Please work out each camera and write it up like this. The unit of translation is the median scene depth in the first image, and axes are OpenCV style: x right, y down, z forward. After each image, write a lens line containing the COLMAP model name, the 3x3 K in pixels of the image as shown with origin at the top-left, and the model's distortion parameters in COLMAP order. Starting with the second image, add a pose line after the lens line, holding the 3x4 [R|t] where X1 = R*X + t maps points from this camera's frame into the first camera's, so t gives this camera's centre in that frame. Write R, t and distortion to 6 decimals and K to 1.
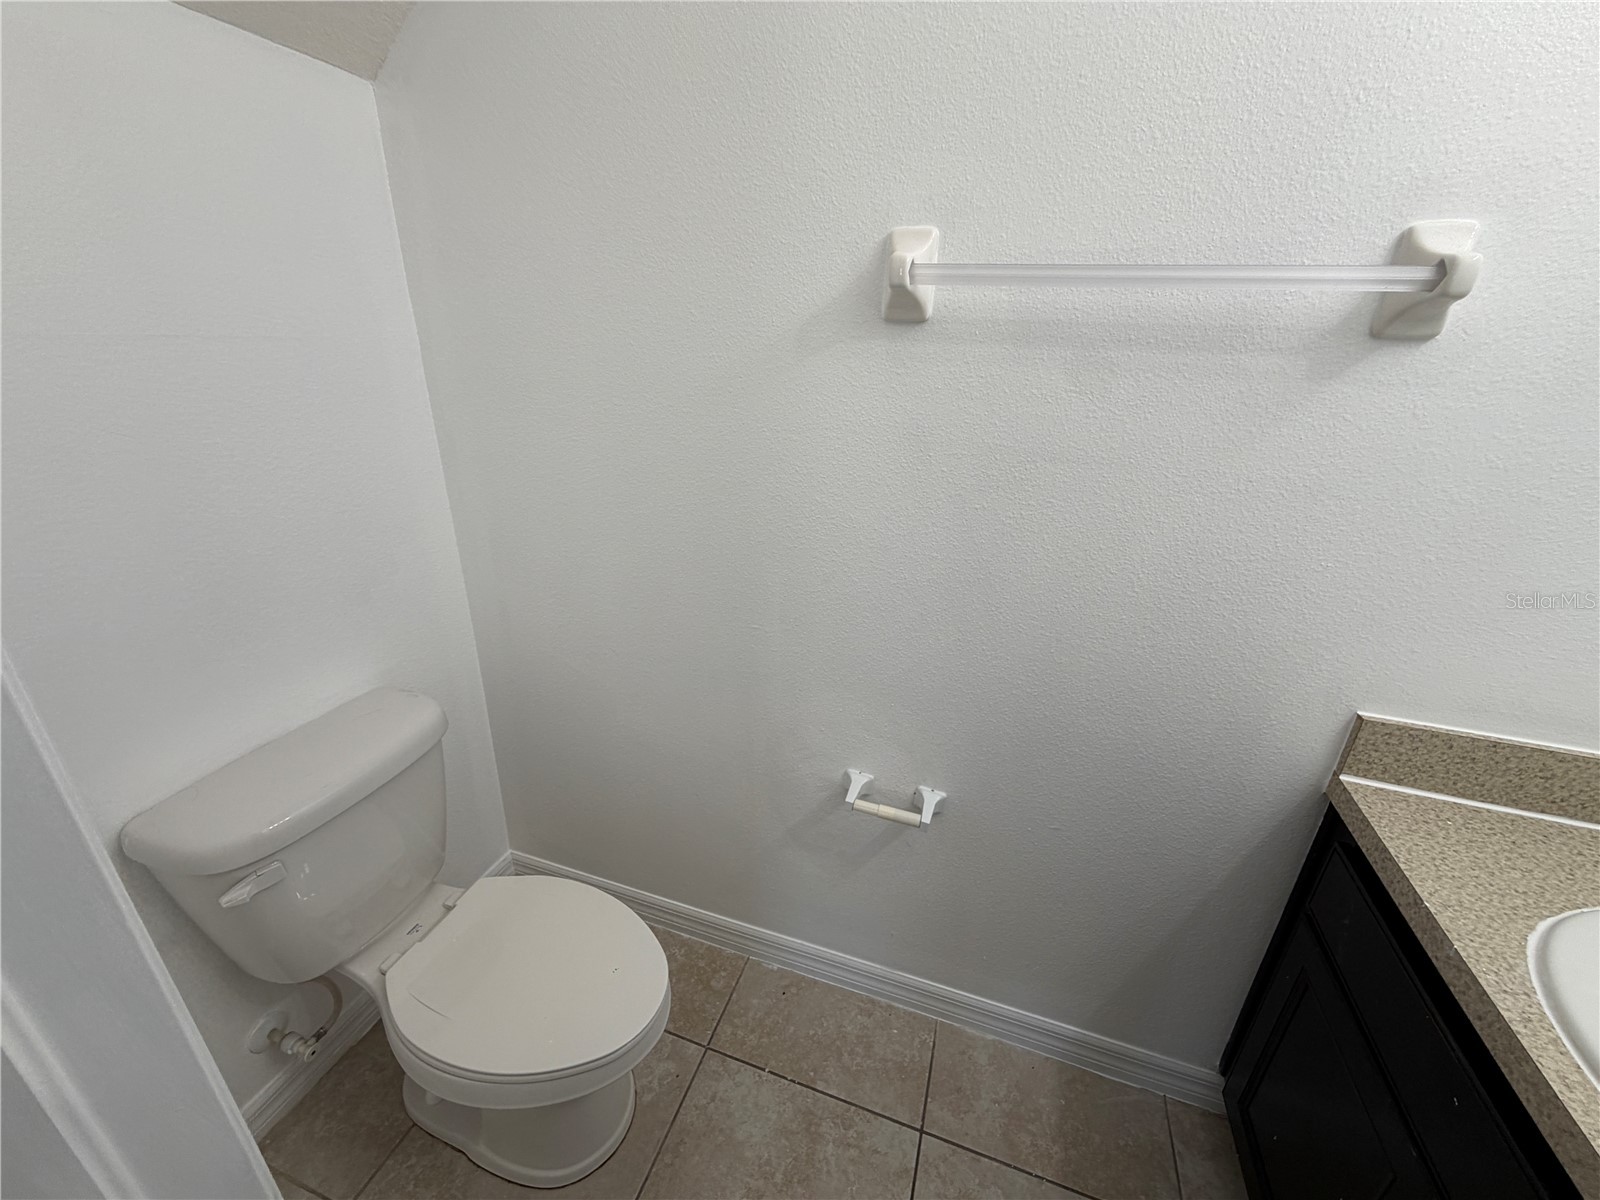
lens RADIAL K [[636.9, 0, 797.0], [0, 636.9, 598.1], [0, 0, 1]] dist [-0.004548, 0.000821]
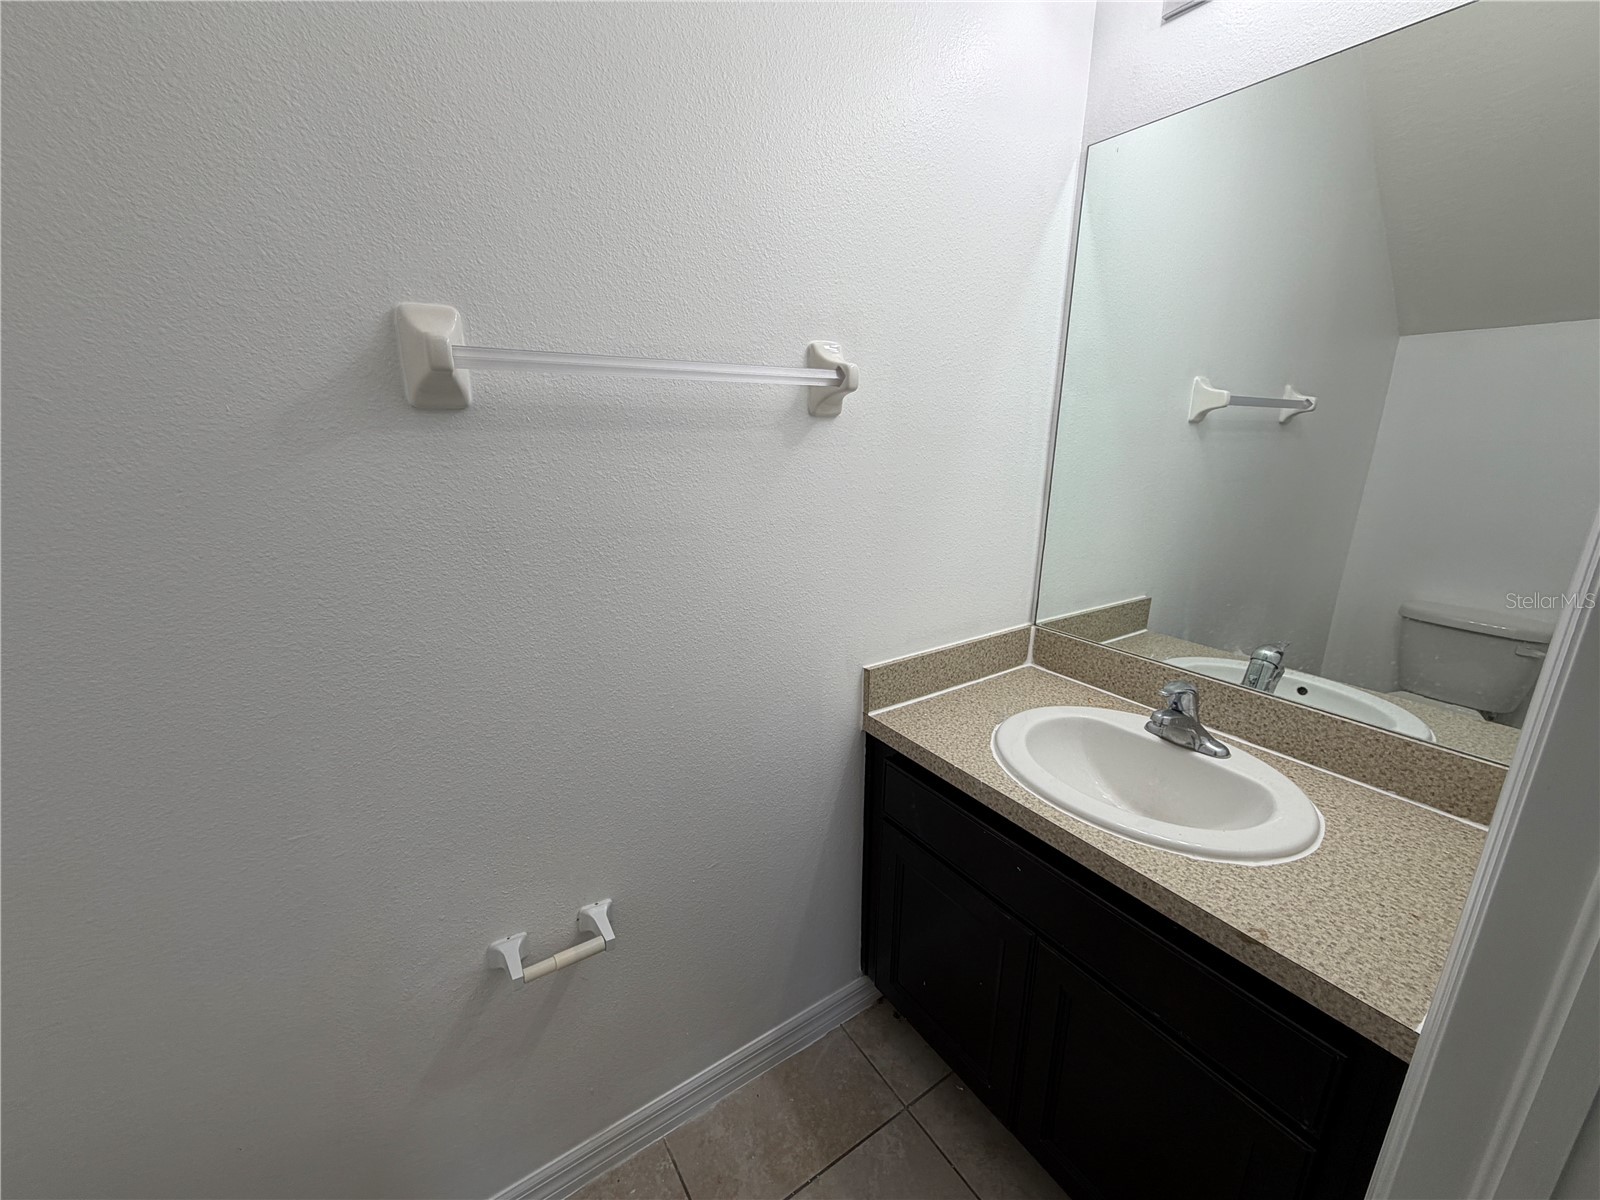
lens RADIAL K [[636.9, 0, 799.7], [0, 636.9, 597.6], [0, 0, 1]] dist [-0.004548, 0.000821]
pose [[0.606072, -0.236575, 0.759414, -0.256407], [0.317431, 0.947360, 0.041789, -0.074356], [-0.729325, 0.215734, 0.649264, 0.143098]]
